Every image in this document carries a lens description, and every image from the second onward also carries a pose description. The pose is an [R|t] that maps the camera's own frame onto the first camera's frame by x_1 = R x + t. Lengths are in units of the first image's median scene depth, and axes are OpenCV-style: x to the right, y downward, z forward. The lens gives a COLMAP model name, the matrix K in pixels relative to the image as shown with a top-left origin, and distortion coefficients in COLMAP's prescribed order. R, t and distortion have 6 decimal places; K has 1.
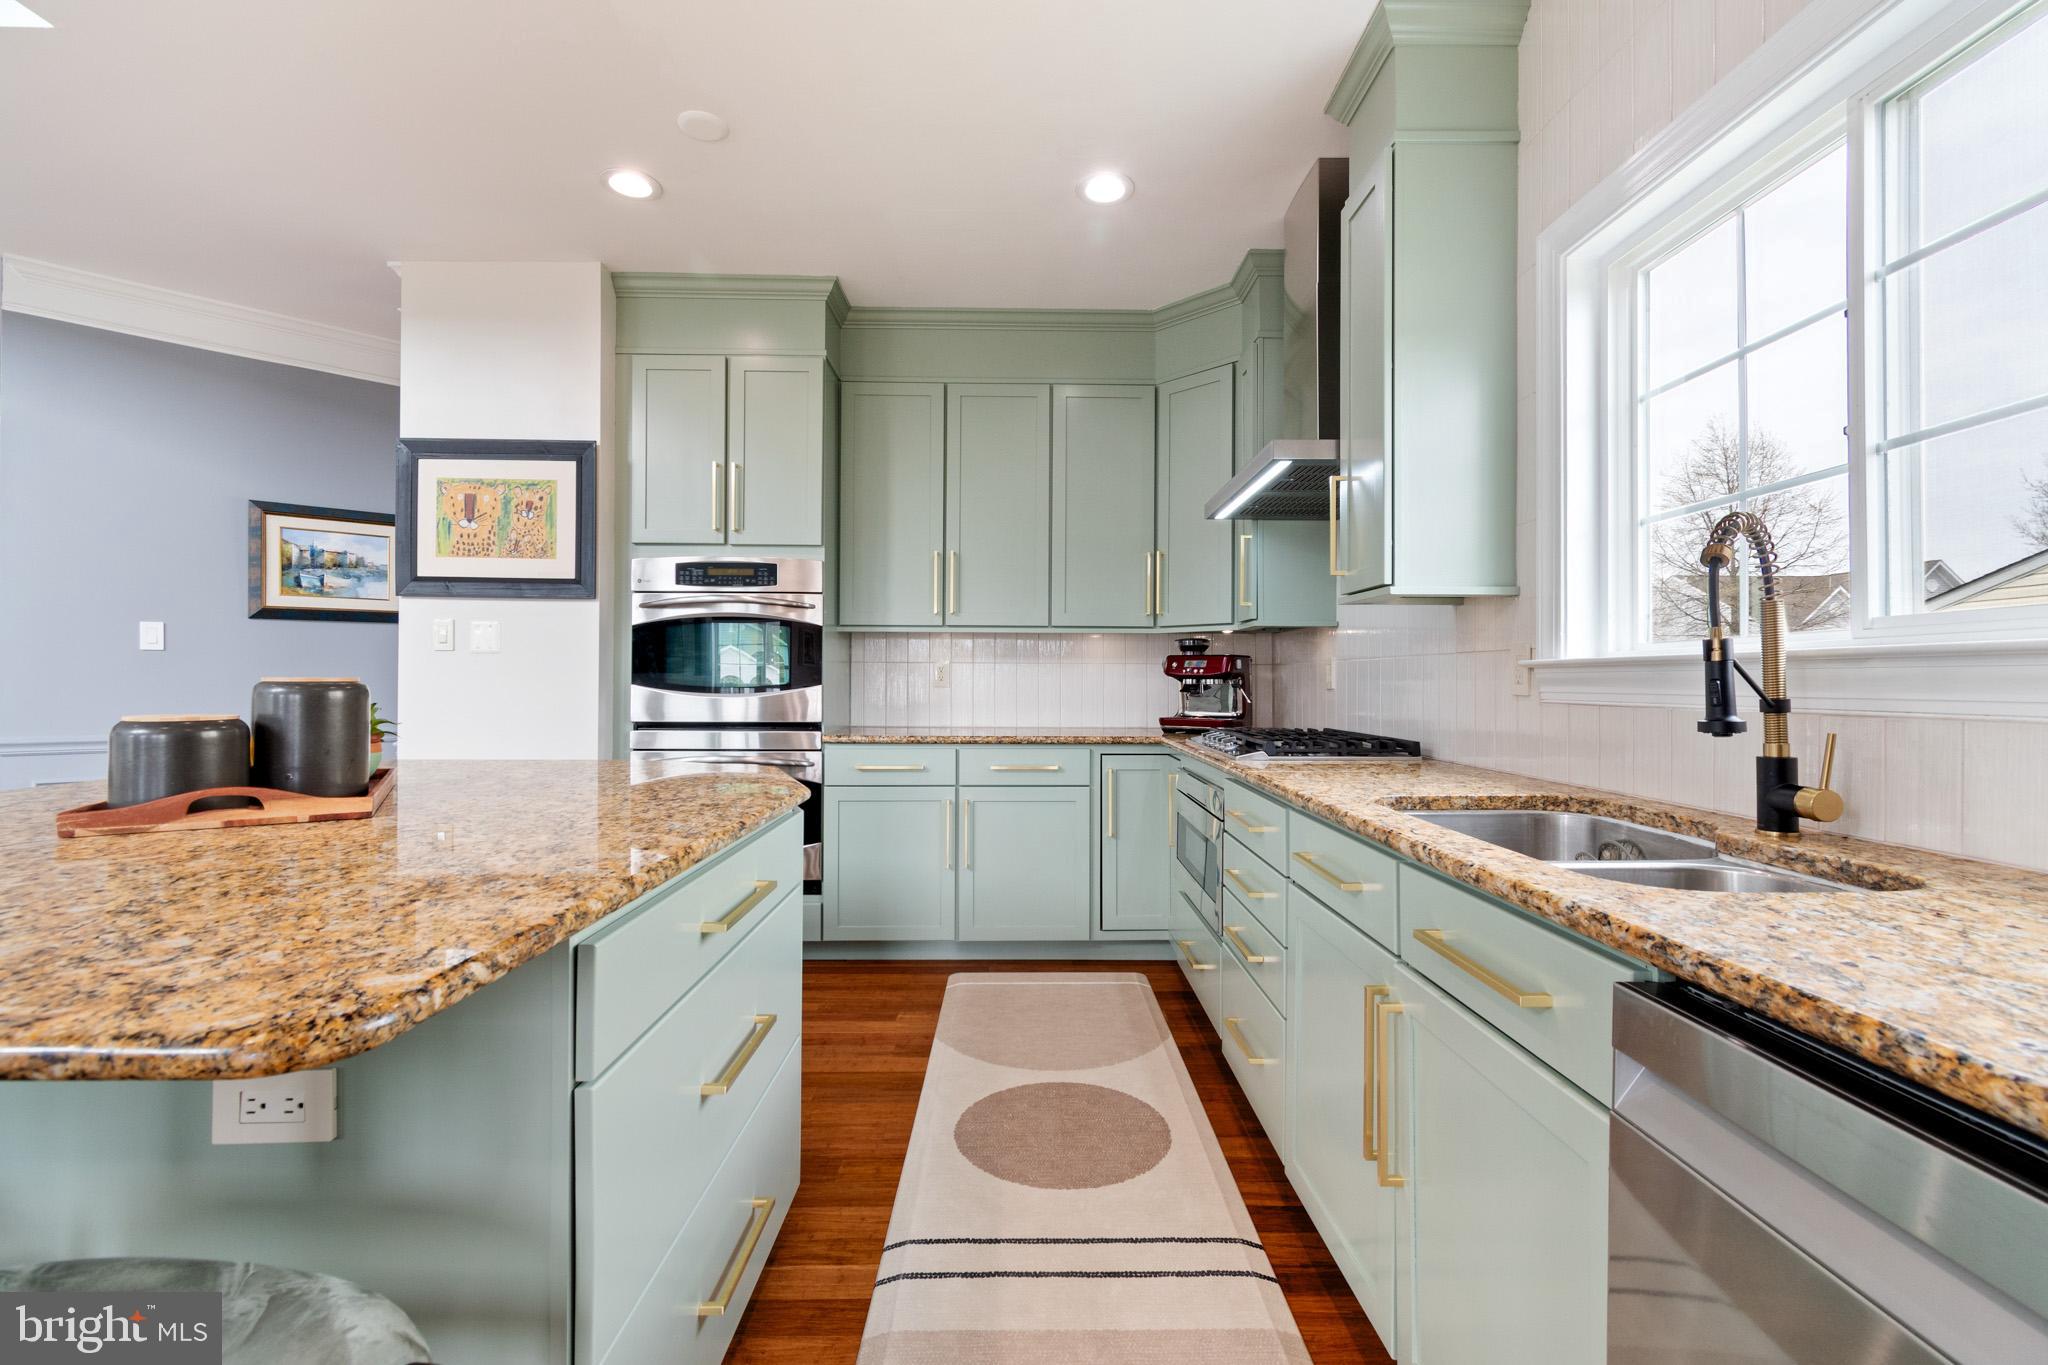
lens RADIAL K [[905.8, 0, 1023.7], [0, 905.8, 675.9], [0, 0, 1]] dist [0.010147, -0.004370]
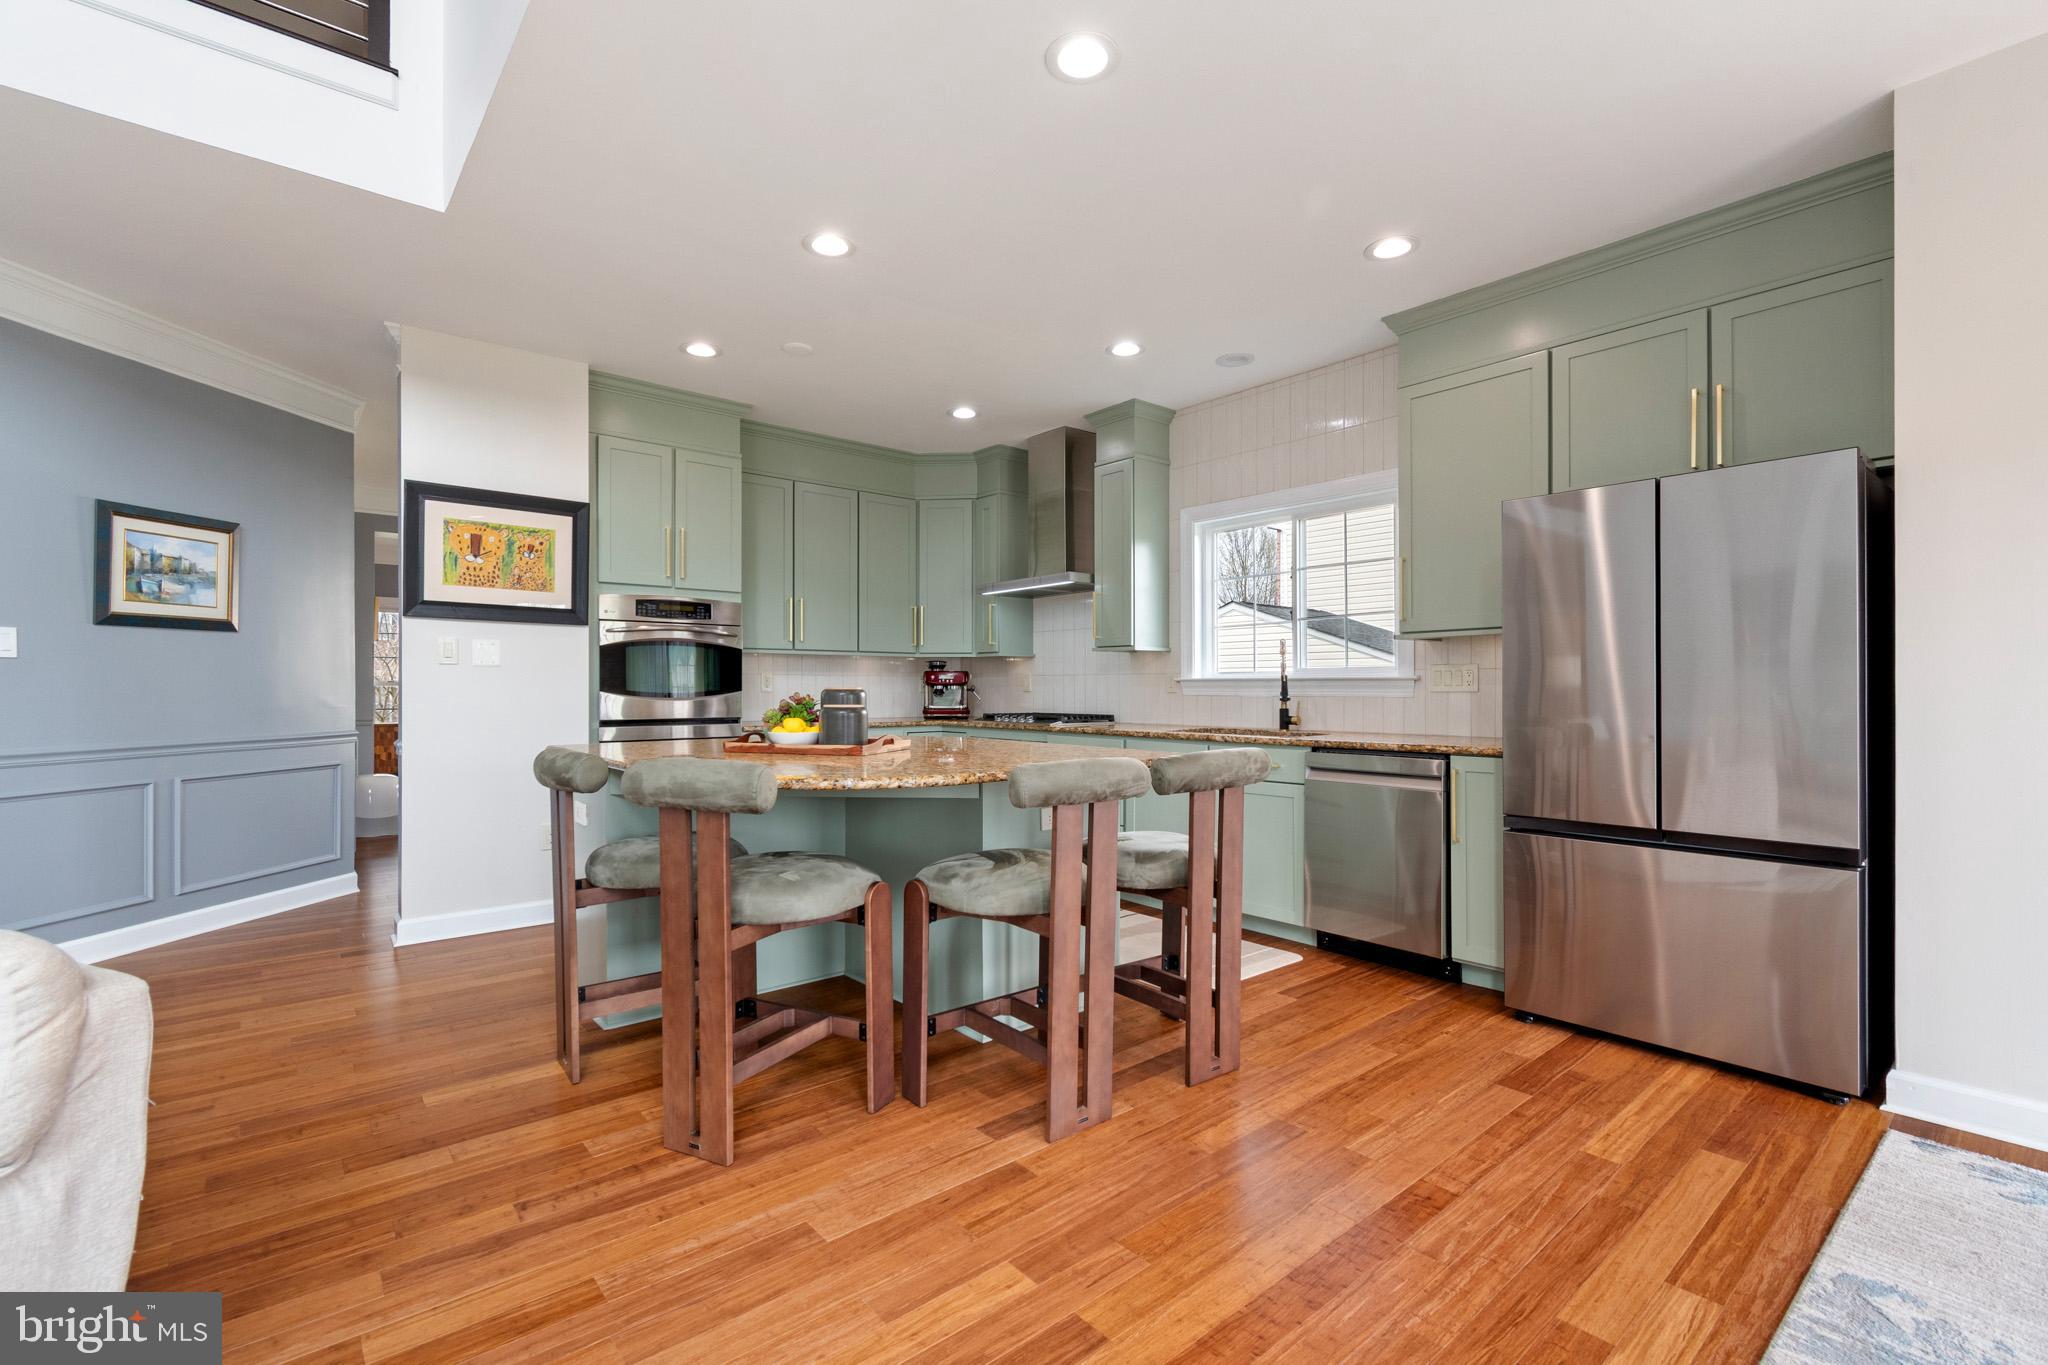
lens RADIAL K [[905.8, 0, 1028.8], [0, 905.8, 690.0], [0, 0, 1]] dist [0.010147, -0.004370]
pose [[0.767627, -0.006265, 0.640867, -0.804775], [-0.000066, 0.999951, 0.009855, -0.005684], [-0.640897, -0.007607, 0.767589, -0.385952]]
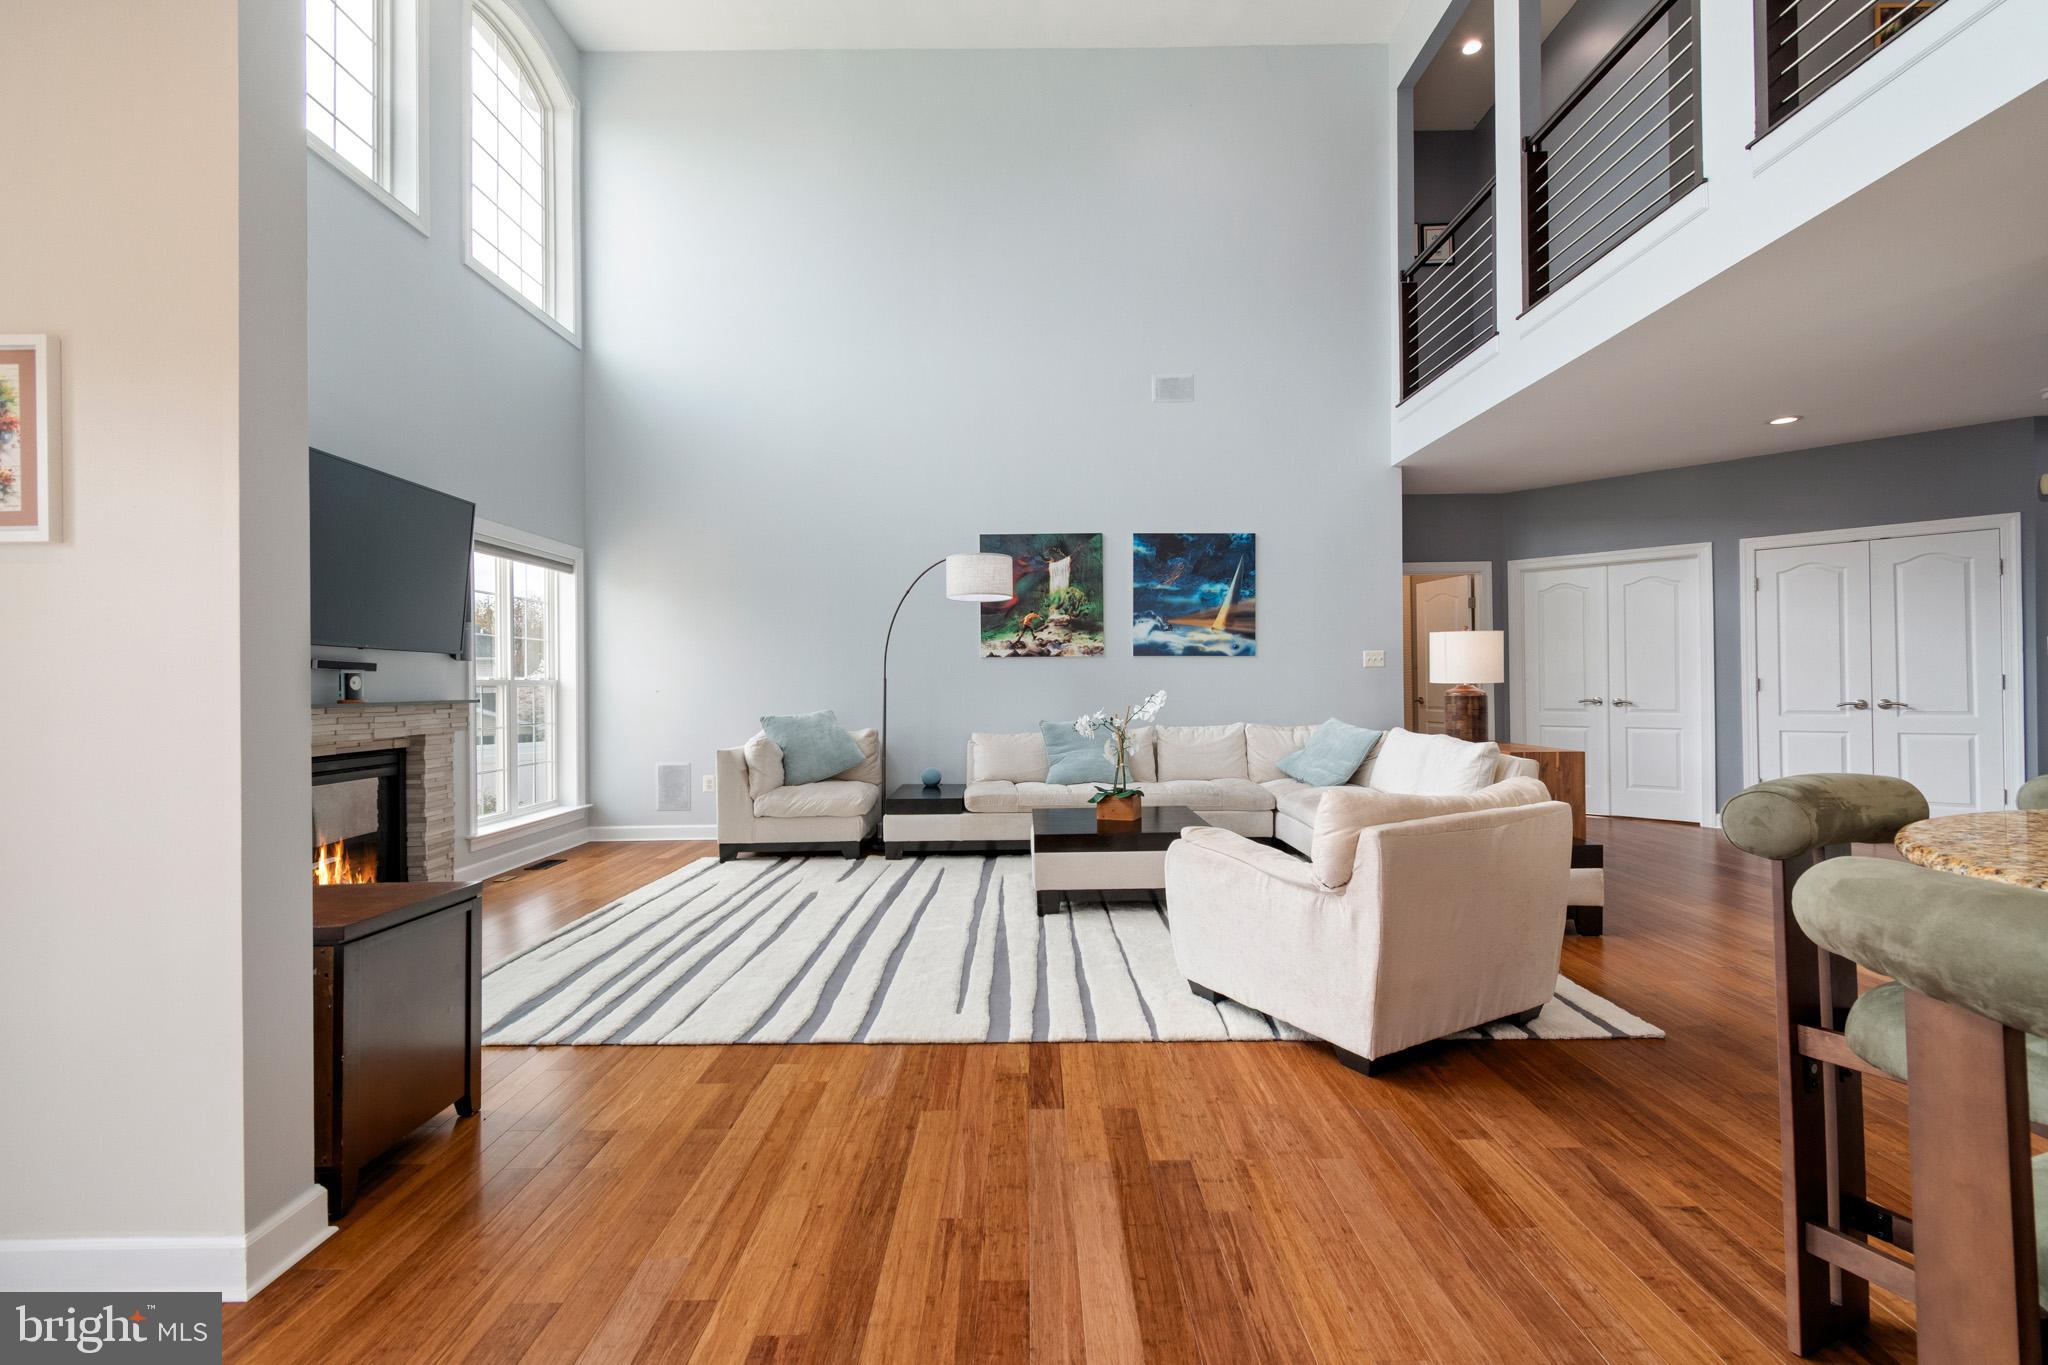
lens RADIAL K [[905.8, 0, 1029.6], [0, 905.8, 683.7], [0, 0, 1]] dist [0.010147, -0.004370]
pose [[-0.002599, -0.004625, -0.999986, -0.135049], [0.015296, 0.999872, -0.004664, -0.001068], [0.999880, -0.015308, -0.002528, -0.147132]]
